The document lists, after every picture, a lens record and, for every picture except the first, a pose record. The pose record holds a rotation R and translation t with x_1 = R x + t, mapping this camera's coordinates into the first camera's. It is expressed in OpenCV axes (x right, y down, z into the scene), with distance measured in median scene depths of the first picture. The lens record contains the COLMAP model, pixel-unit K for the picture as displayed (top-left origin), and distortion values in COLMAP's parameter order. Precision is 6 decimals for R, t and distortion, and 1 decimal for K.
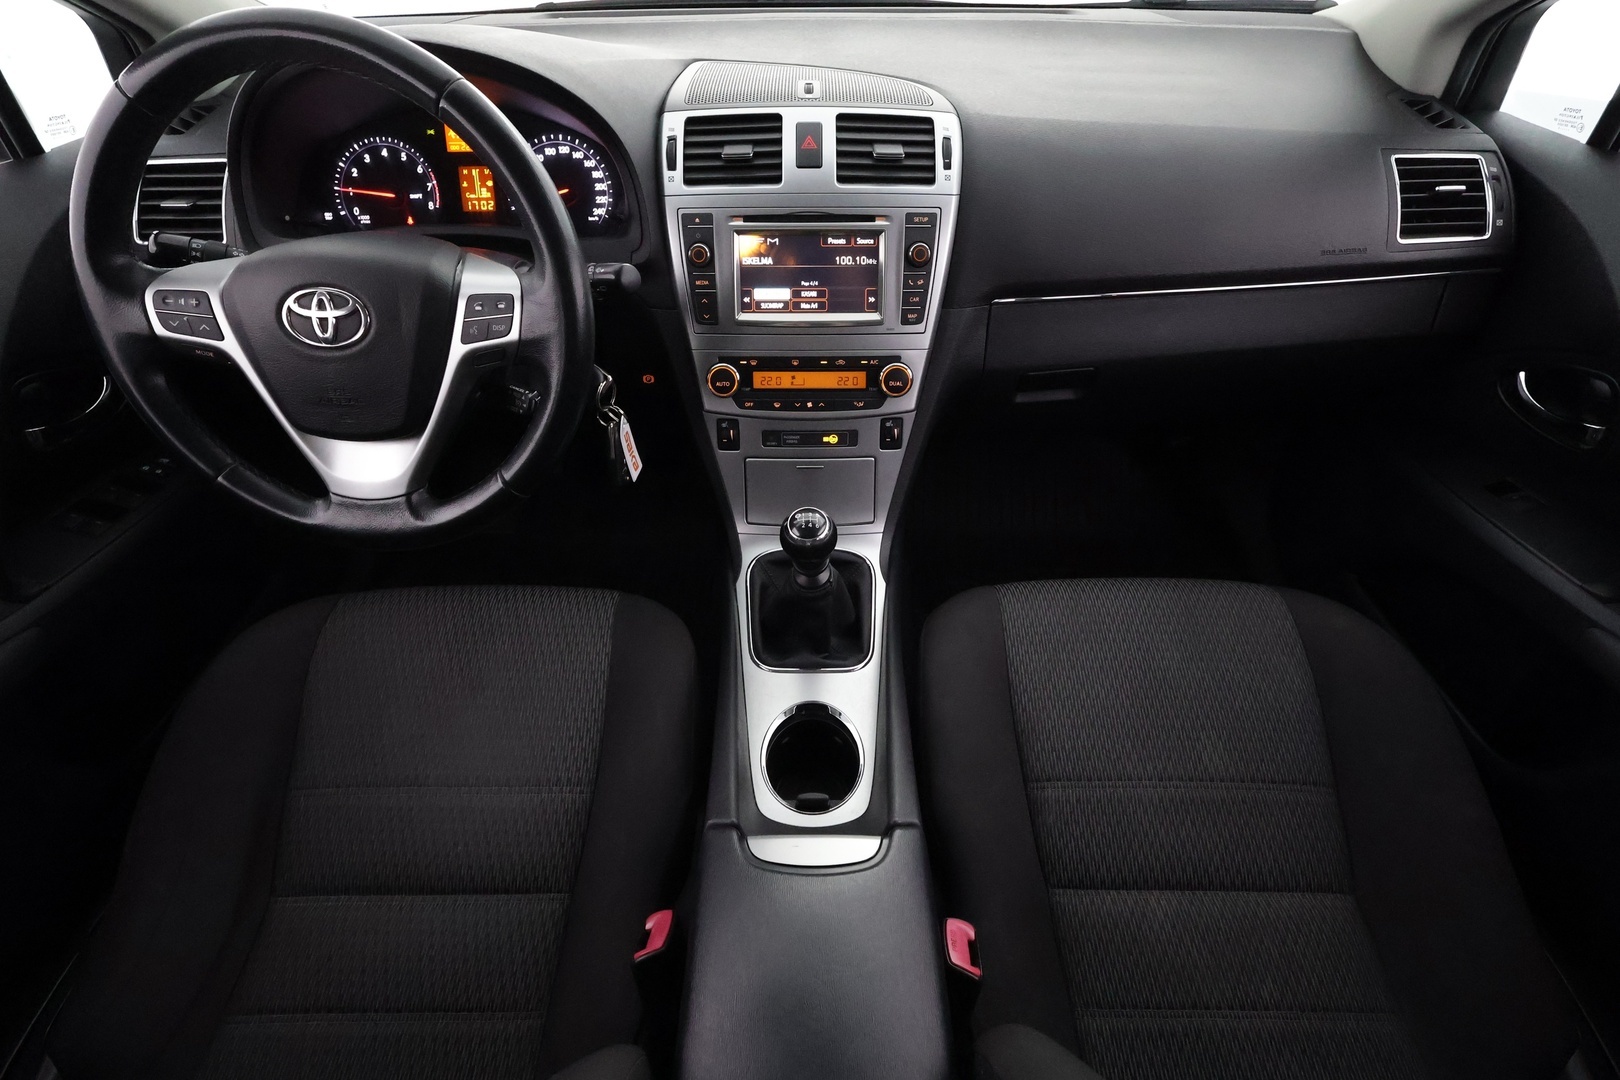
lens RADIAL K [[742.0, 0, 810.0], [0, 742.0, 540.0], [0, 0, 1]] dist [-0.002065, -0.001058]
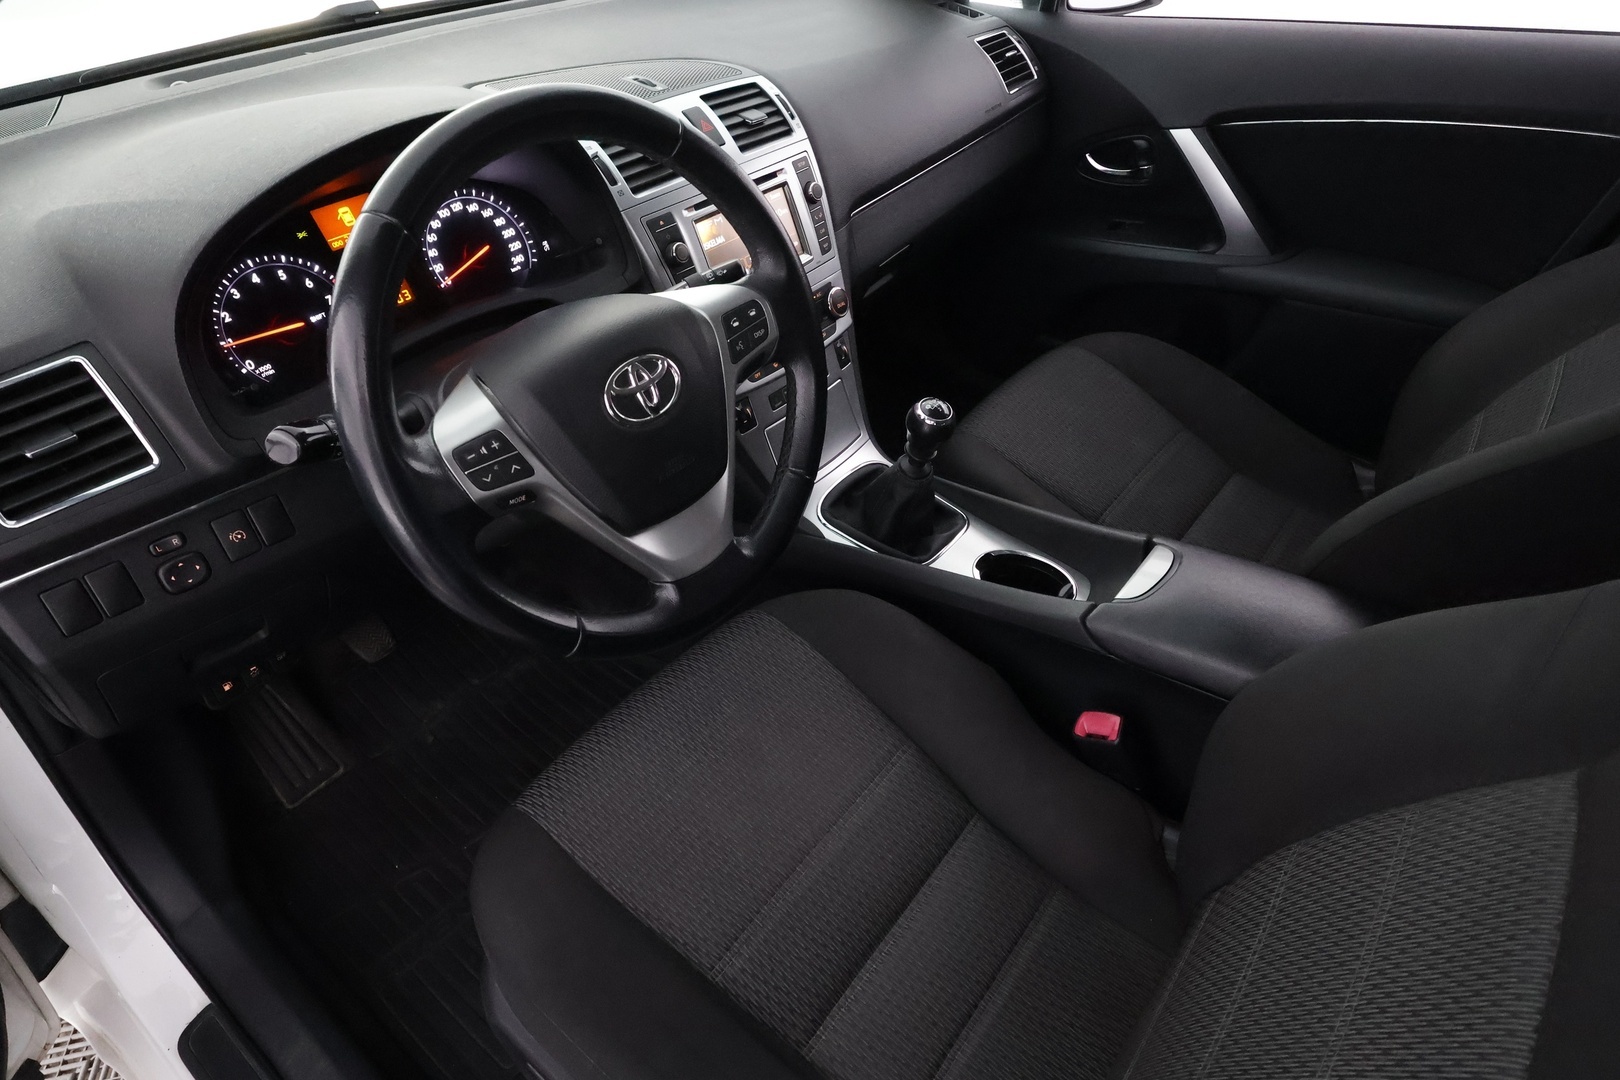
lens RADIAL K [[938.7, 0, 810.0], [0, 938.7, 540.0], [0, 0, 1]] dist [0.000361, 0.000358]
pose [[0.615892, -0.500612, 0.608329, -0.999999], [0.536987, 0.831755, 0.140814, -0.146357], [-0.576474, 0.239939, 0.781093, 0.002909]]
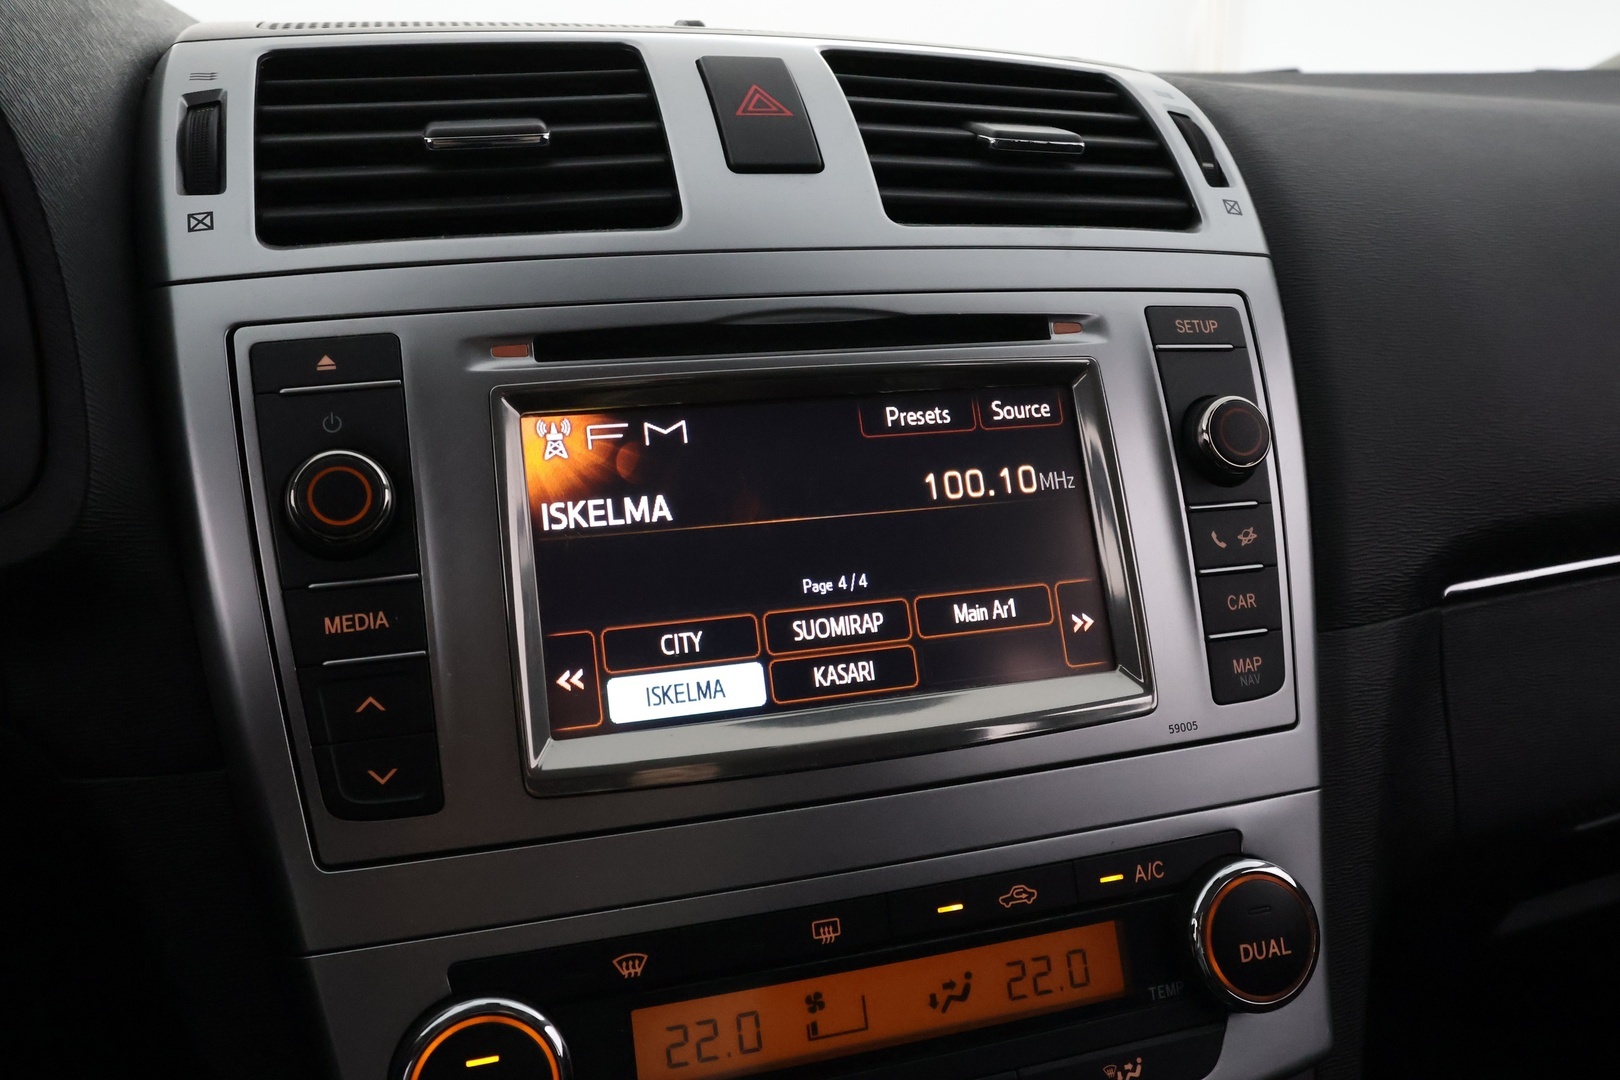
lens RADIAL K [[1272.7, 0, 810.0], [0, 1272.7, 540.0], [0, 0, 1]] dist [-0.002452, 0.003207]
pose [[0.955410, -0.080512, 0.284095, -0.124572], [0.207817, 0.866830, -0.453230, -0.179473], [-0.209771, 0.492060, 0.844910, 0.665612]]
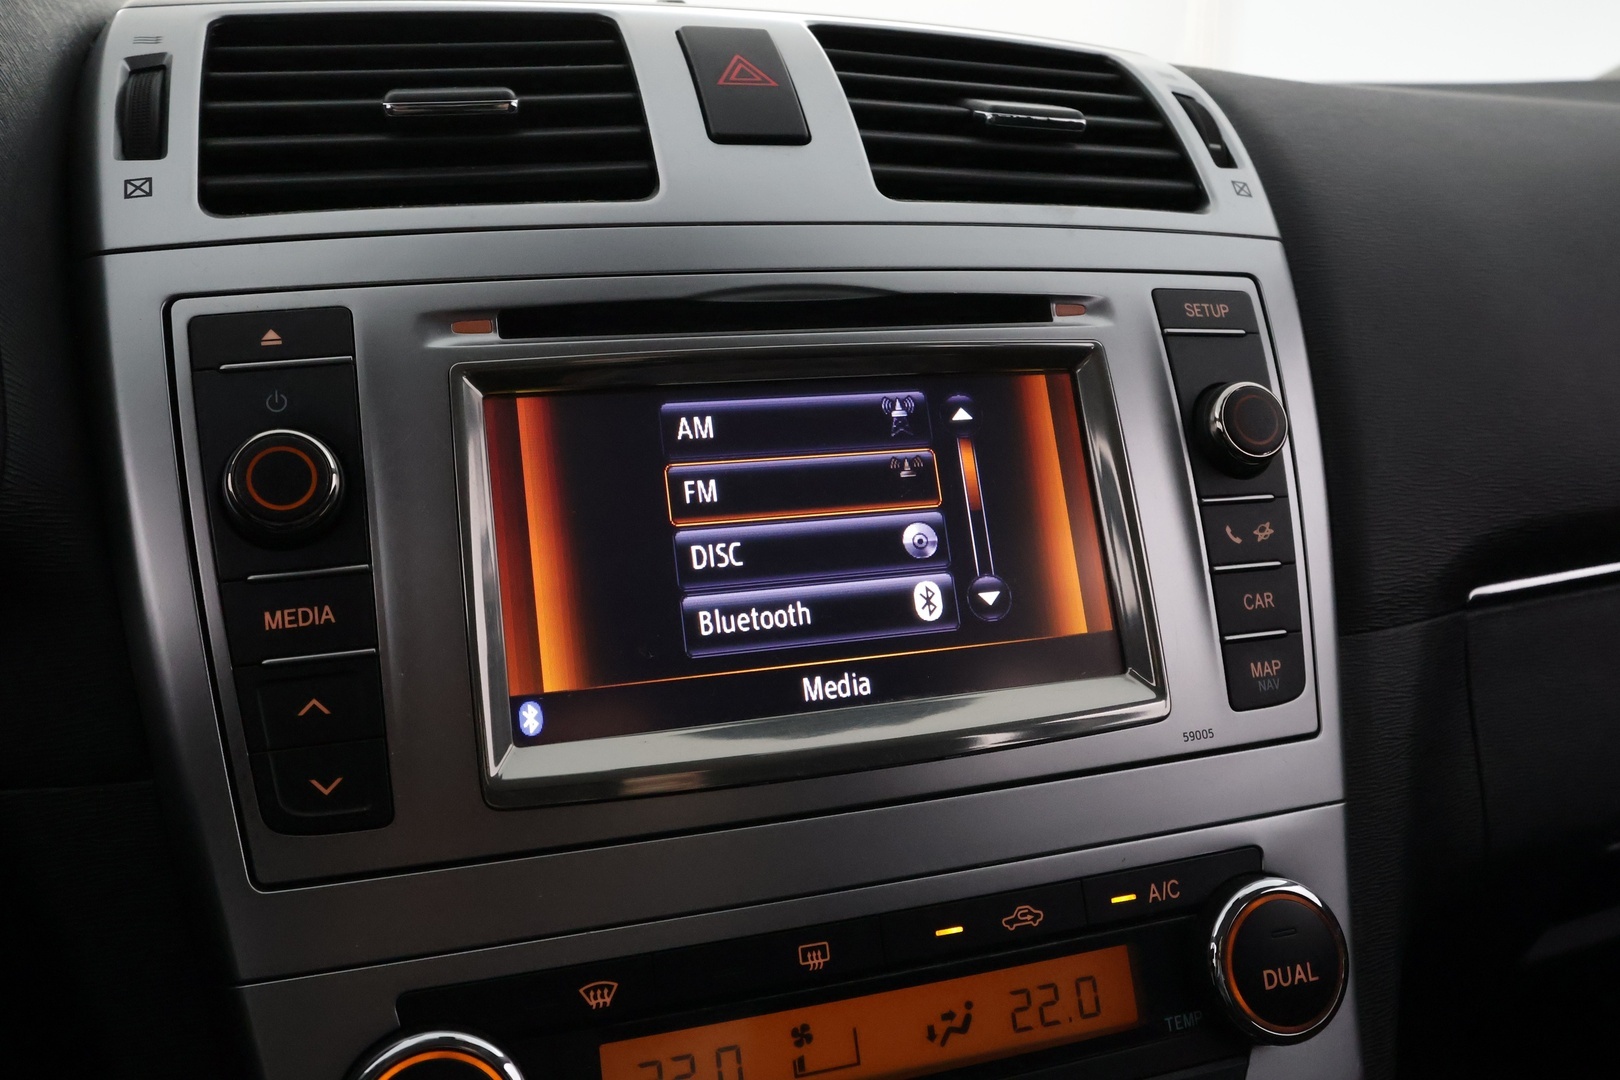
lens RADIAL K [[1272.7, 0, 810.0], [0, 1272.7, 540.0], [0, 0, 1]] dist [-0.002452, 0.003207]
pose [[0.953231, -0.074273, 0.292973, -0.115771], [0.212274, 0.854541, -0.474025, -0.182156], [-0.215150, 0.514046, 0.830341, 0.696503]]
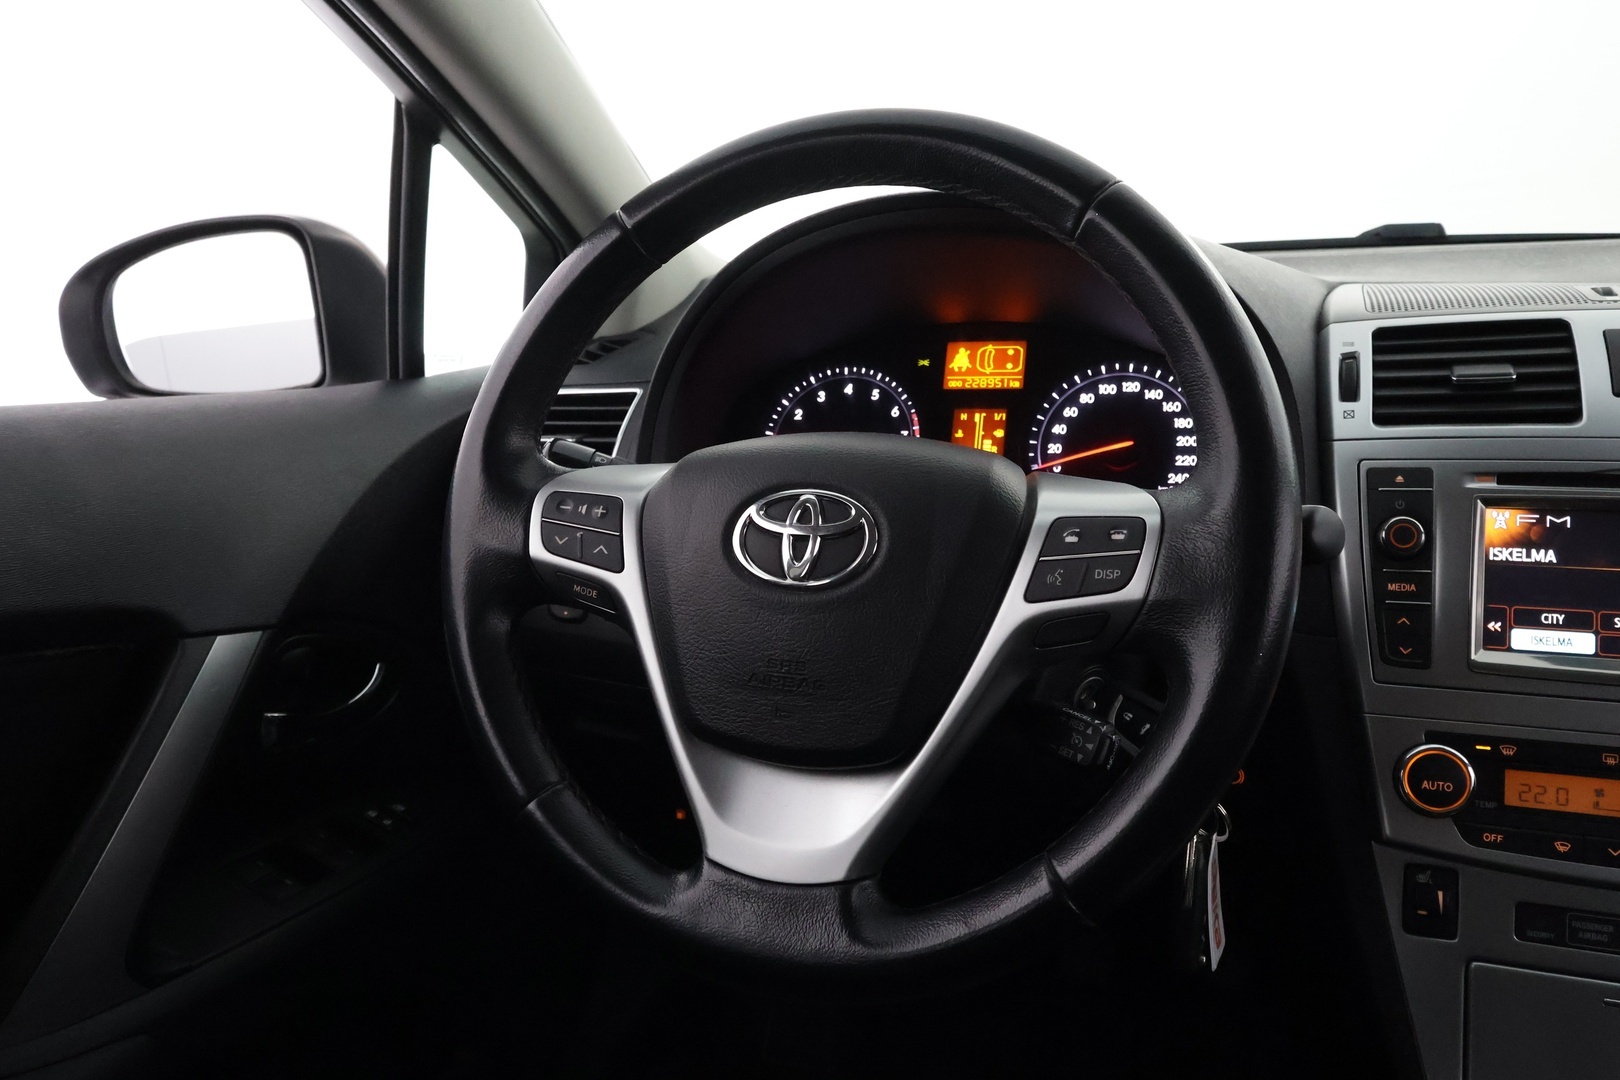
lens RADIAL K [[1228.6, 0, 810.0], [0, 1228.6, 540.0], [0, 0, 1]] dist [0.001362, -0.000640]
pose [[0.938858, 0.047004, -0.341082, -0.244738], [-0.205112, 0.872023, -0.444415, 0.089536], [0.276542, 0.487202, 0.828347, 0.165026]]
